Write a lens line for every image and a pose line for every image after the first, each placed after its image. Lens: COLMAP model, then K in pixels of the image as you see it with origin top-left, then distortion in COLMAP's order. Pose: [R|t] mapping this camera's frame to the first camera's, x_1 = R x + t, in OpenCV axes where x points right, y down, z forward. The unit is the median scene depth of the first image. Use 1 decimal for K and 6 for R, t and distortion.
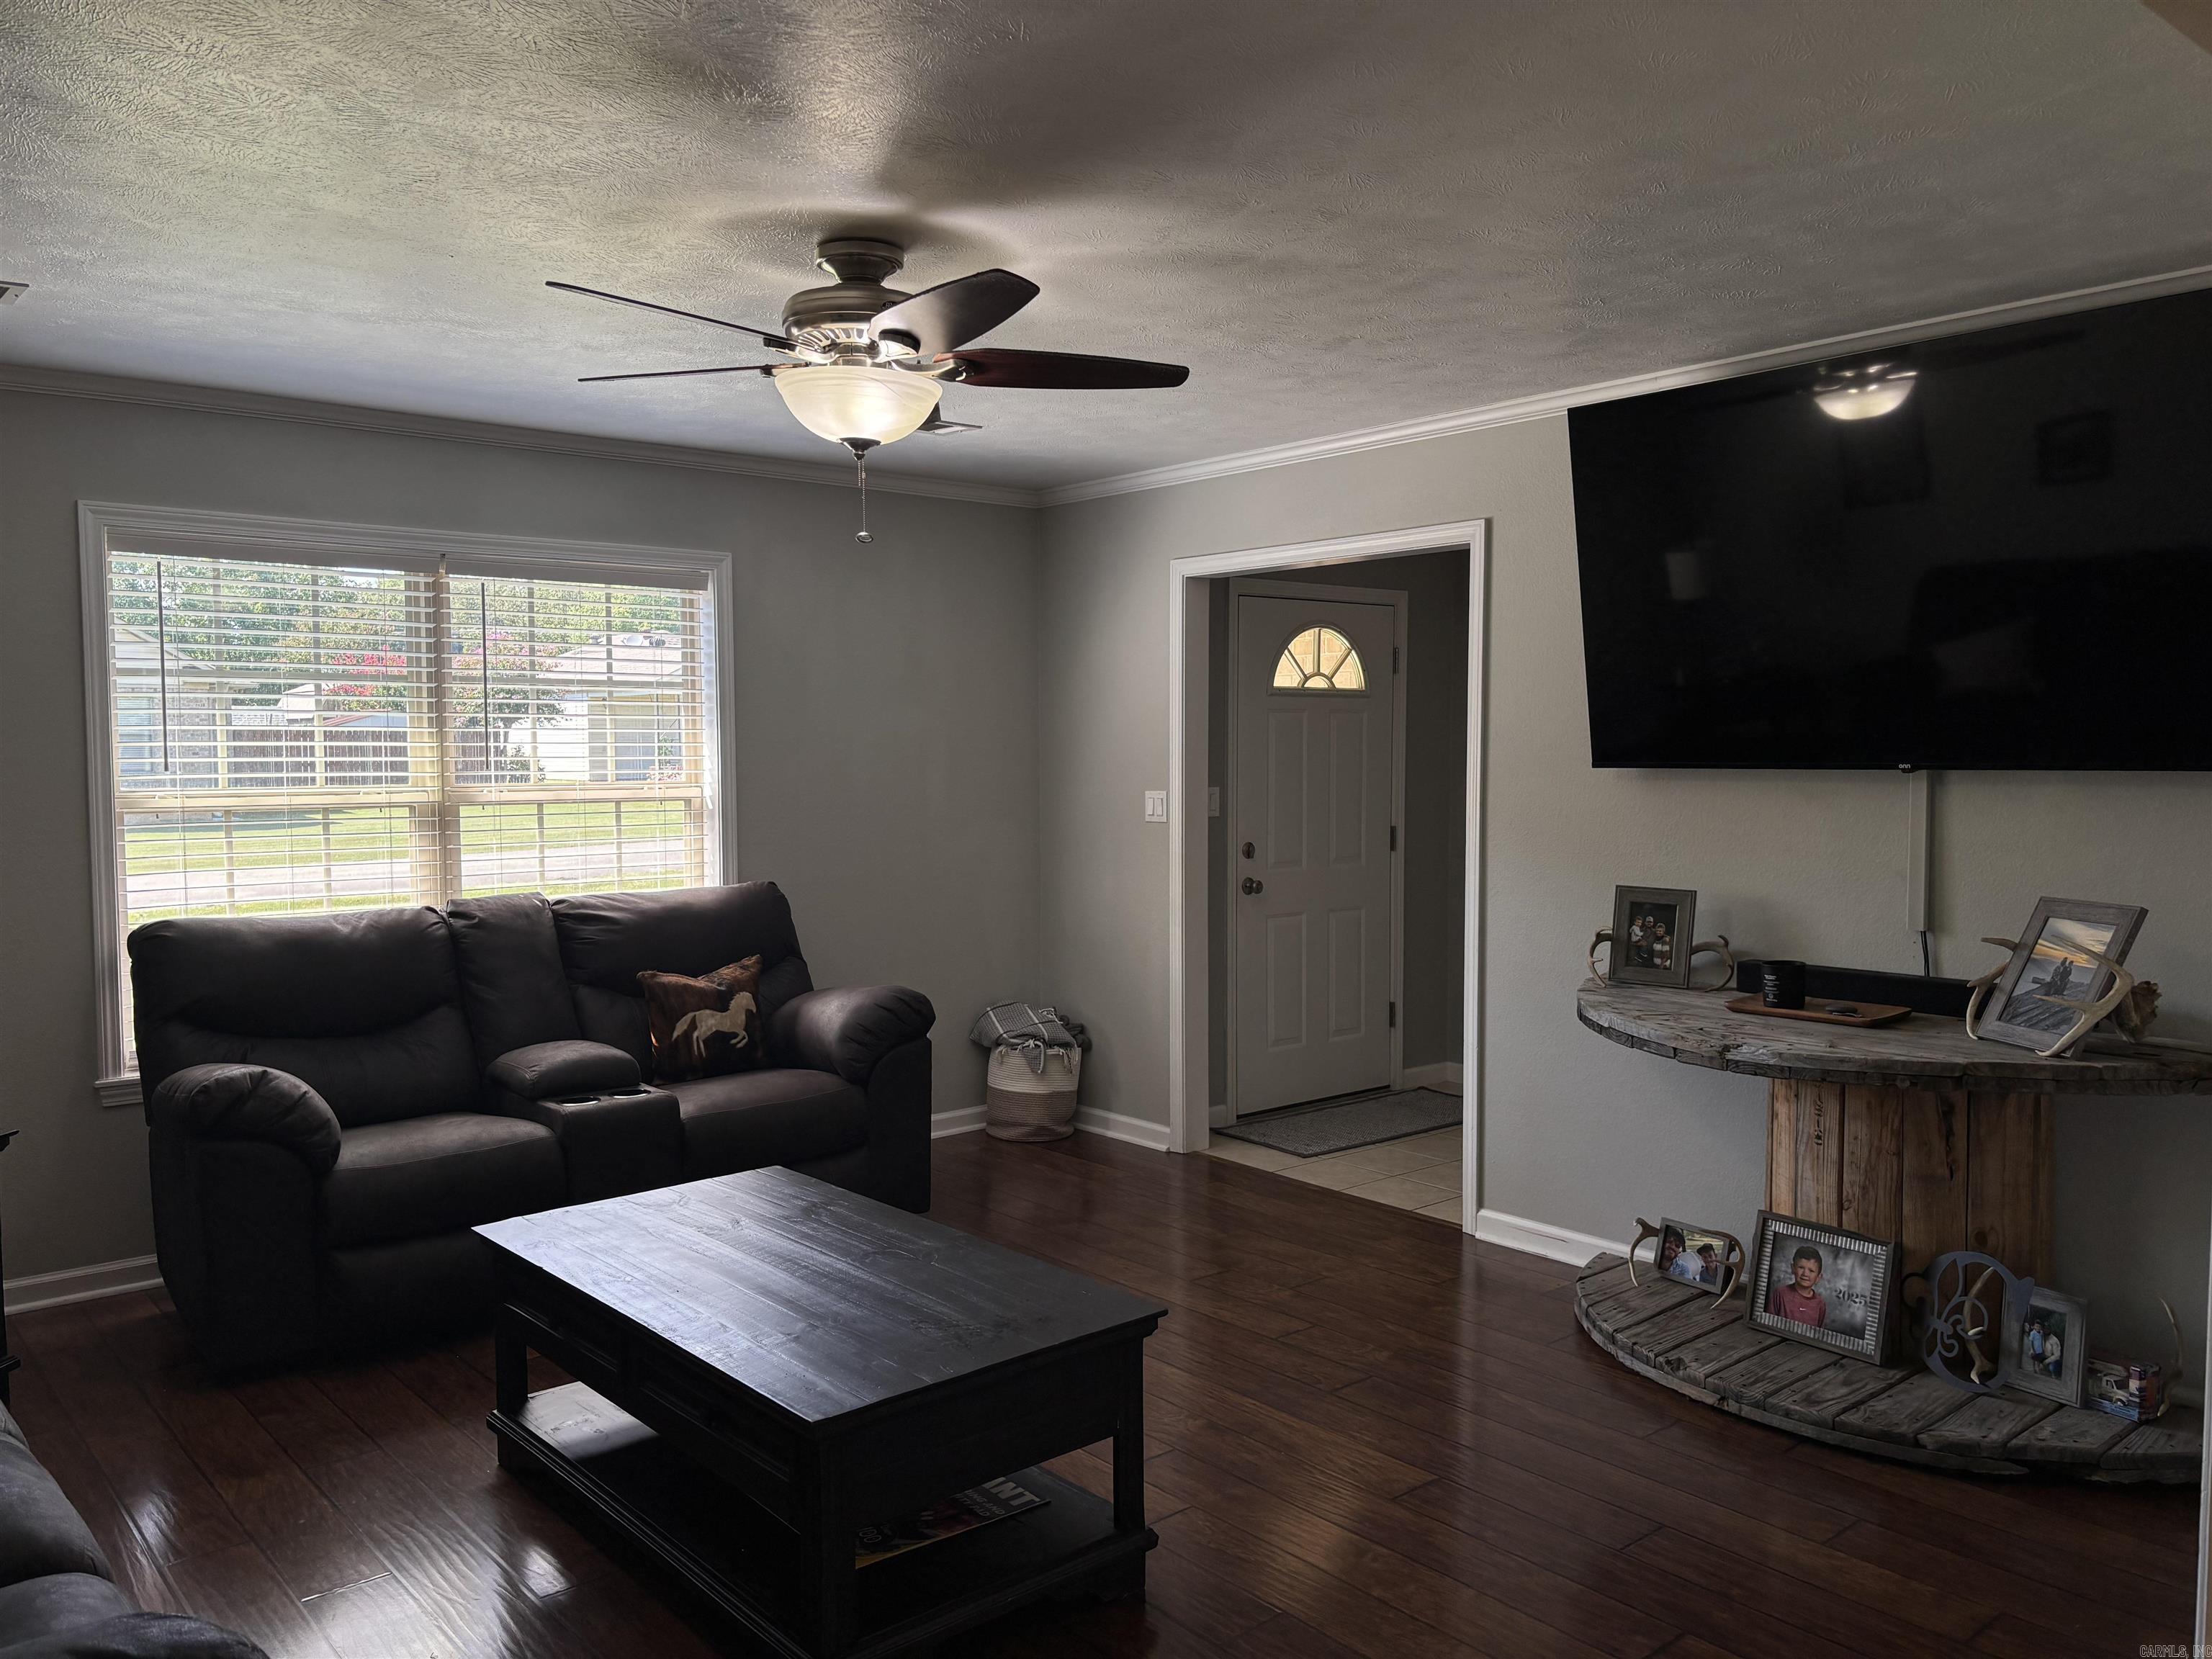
lens RADIAL K [[1683.0, 0, 1107.4], [0, 1683.0, 822.6], [0, 0, 1]] dist [0.087430, -0.069987]
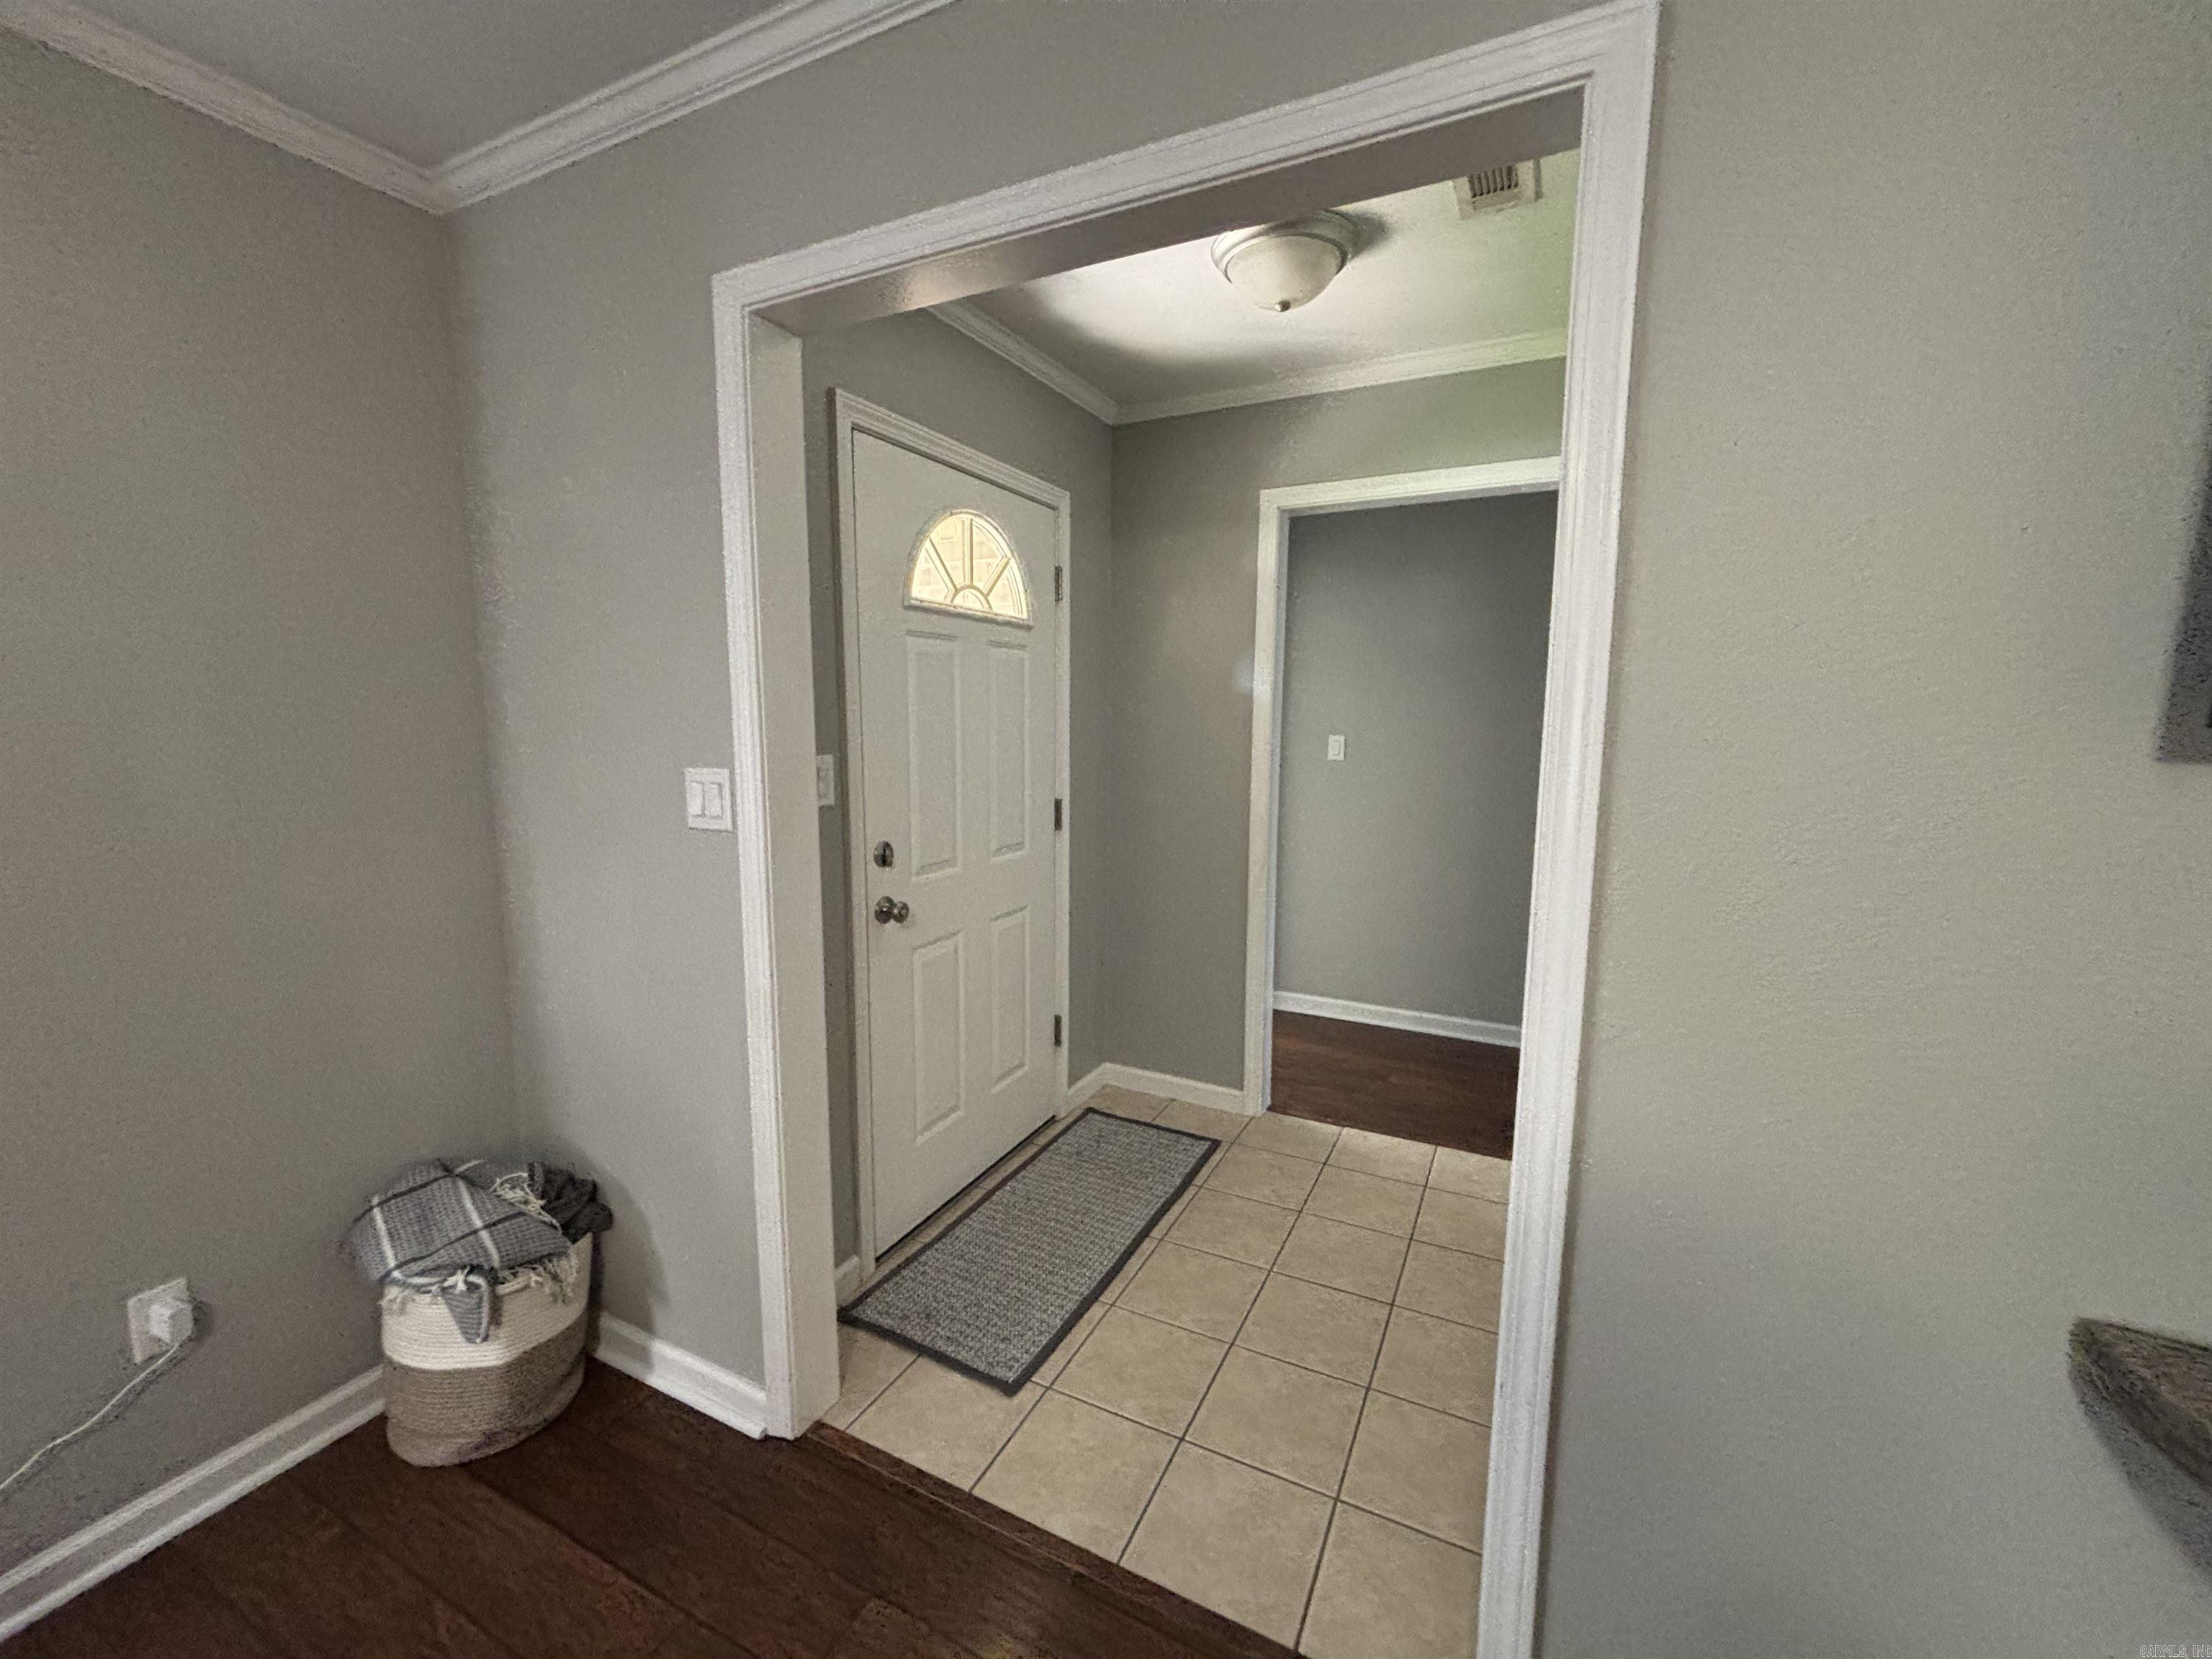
lens RADIAL K [[899.9, 0, 1104.5], [0, 899.9, 830.9], [0, 0, 1]] dist [0.008581, 0.001062]
pose [[0.925465, -0.042299, 0.376465, 0.033865], [0.011794, 0.996482, 0.082971, -0.019514], [-0.378650, -0.072347, 0.922708, 0.661704]]
